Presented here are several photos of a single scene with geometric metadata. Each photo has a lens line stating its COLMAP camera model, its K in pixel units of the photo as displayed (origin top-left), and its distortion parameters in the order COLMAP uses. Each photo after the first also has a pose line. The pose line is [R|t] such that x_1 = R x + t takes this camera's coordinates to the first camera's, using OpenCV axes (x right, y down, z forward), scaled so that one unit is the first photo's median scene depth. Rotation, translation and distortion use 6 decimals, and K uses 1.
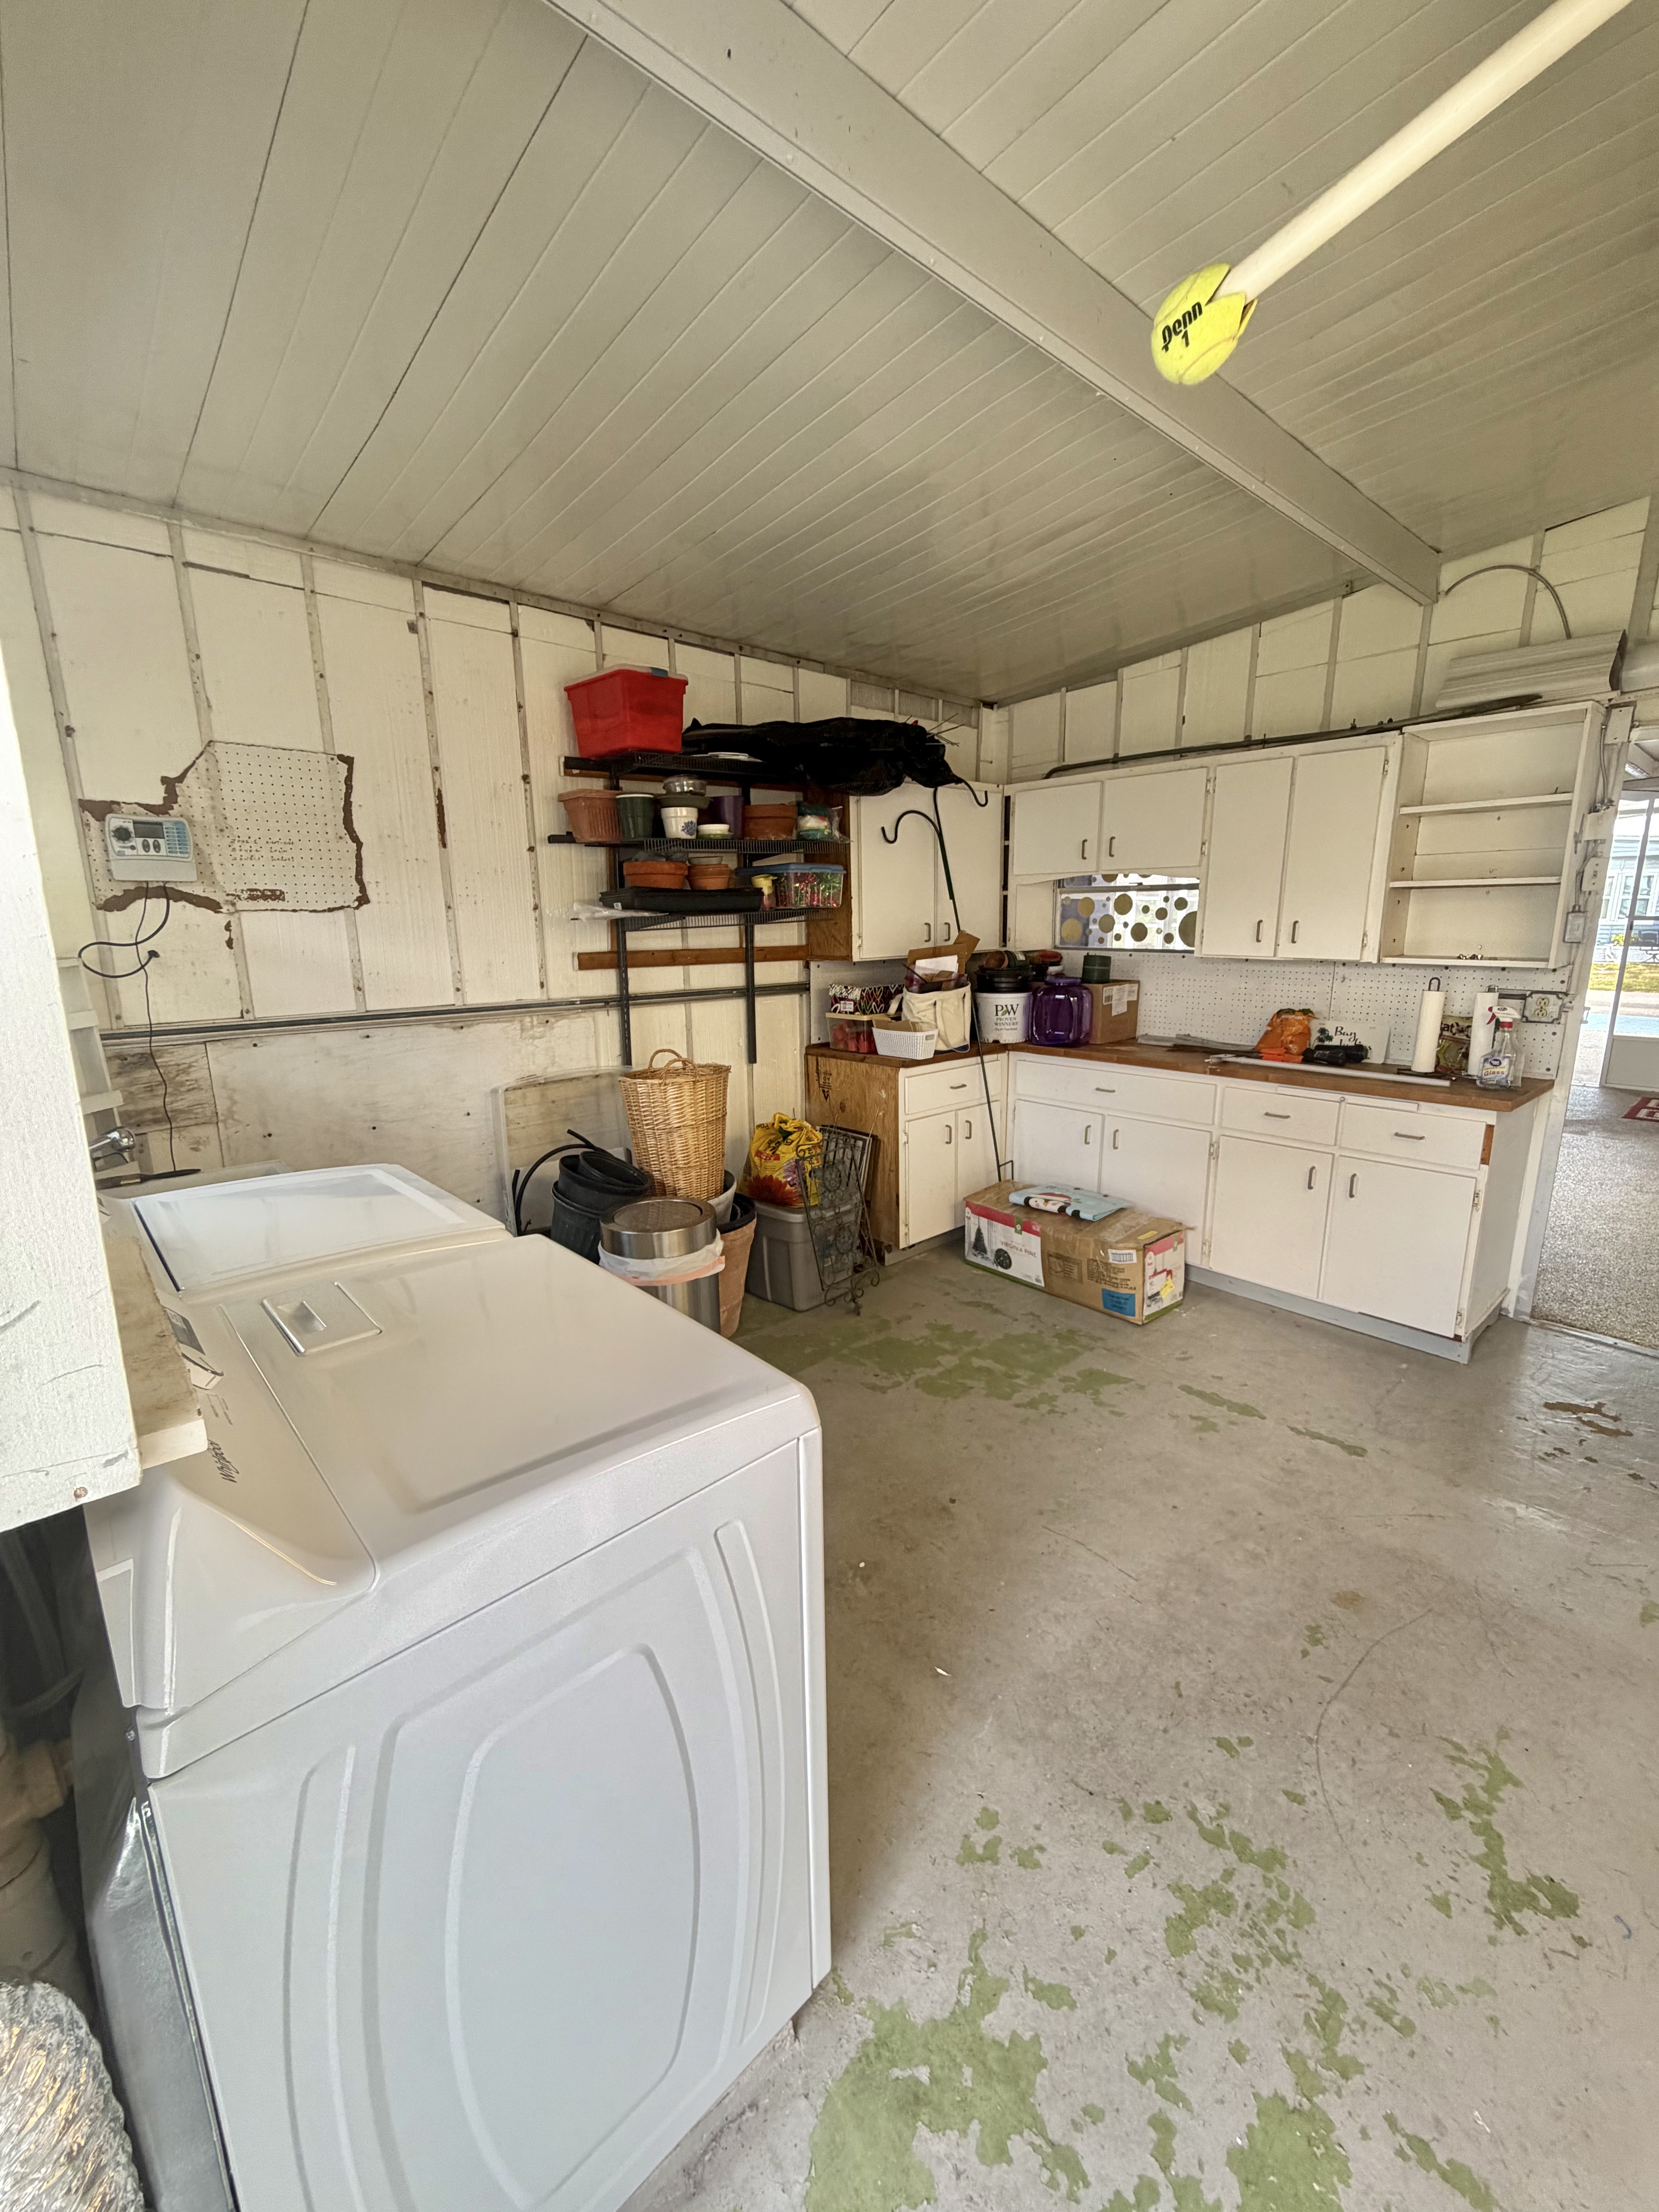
lens RADIAL K [[883.6, 0, 835.2], [0, 883.6, 1104.1], [0, 0, 1]] dist [0.000136, 0.000569]
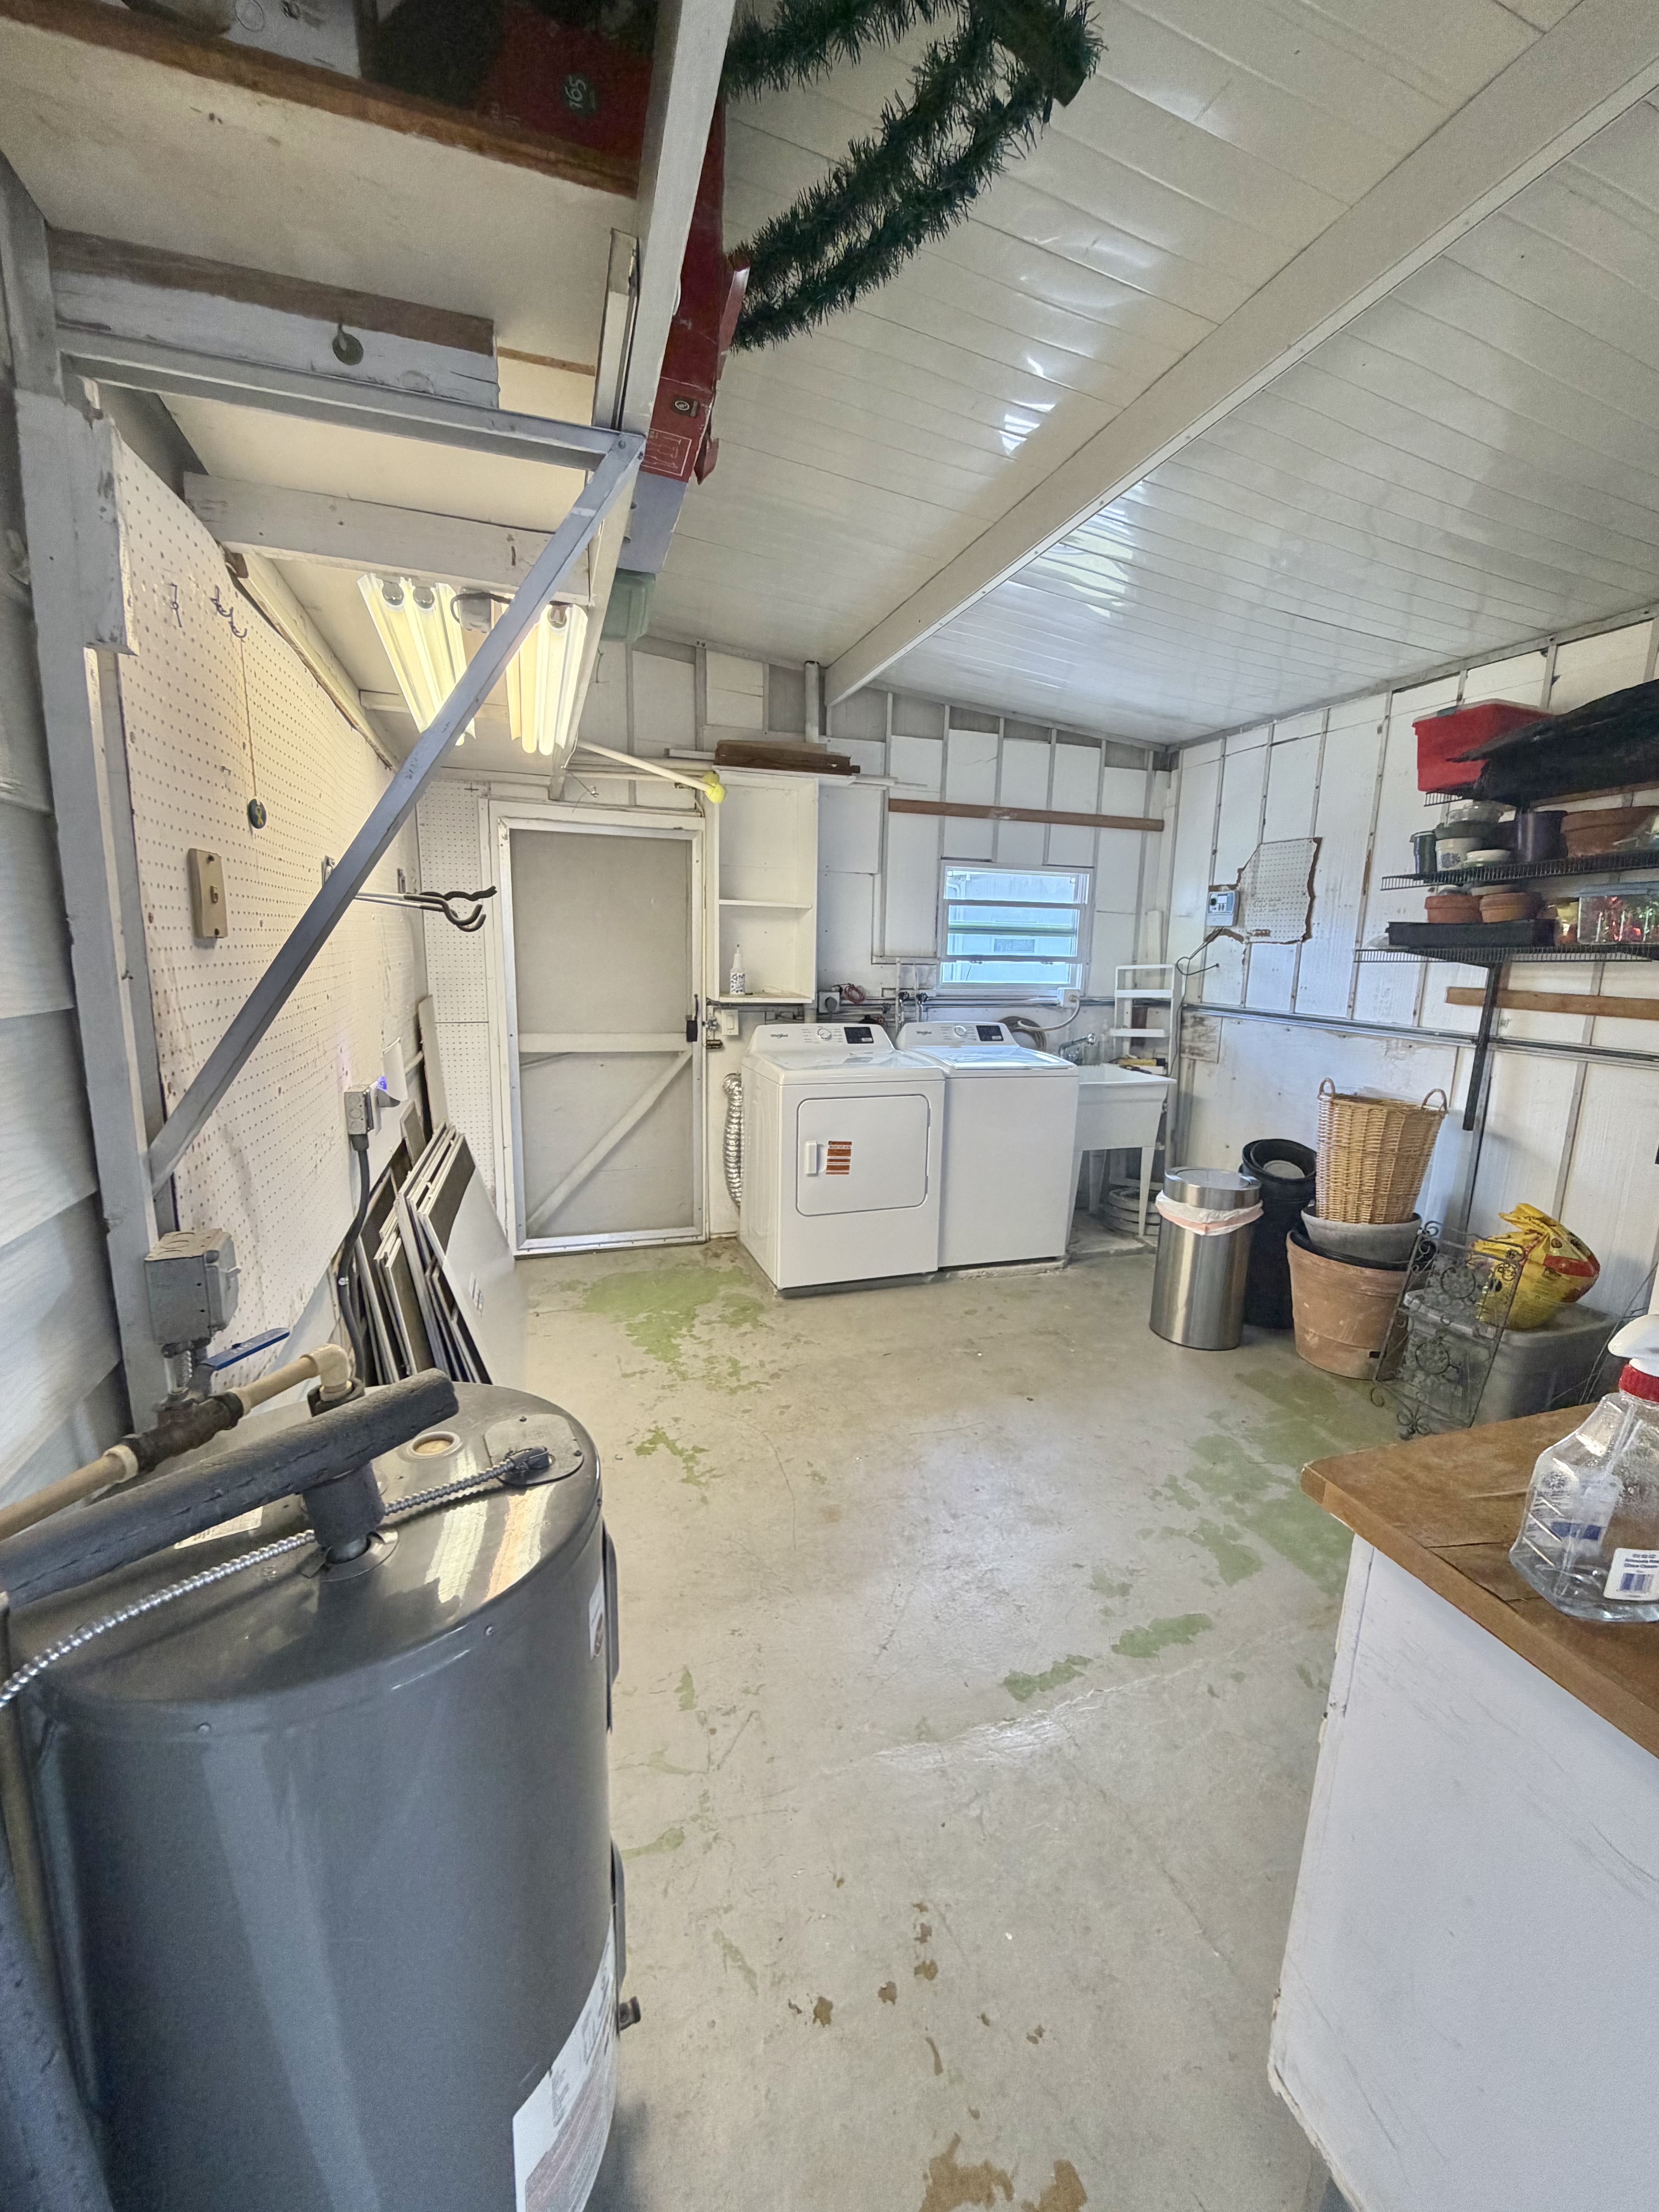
lens RADIAL K [[883.6, 0, 835.2], [0, 883.6, 1104.1], [0, 0, 1]] dist [0.000136, 0.000569]
pose [[-0.395163, 0.164061, -0.903842, 1.122521], [-0.215818, 0.939802, 0.264944, -0.191924], [0.892899, 0.299761, -0.335968, 0.891635]]
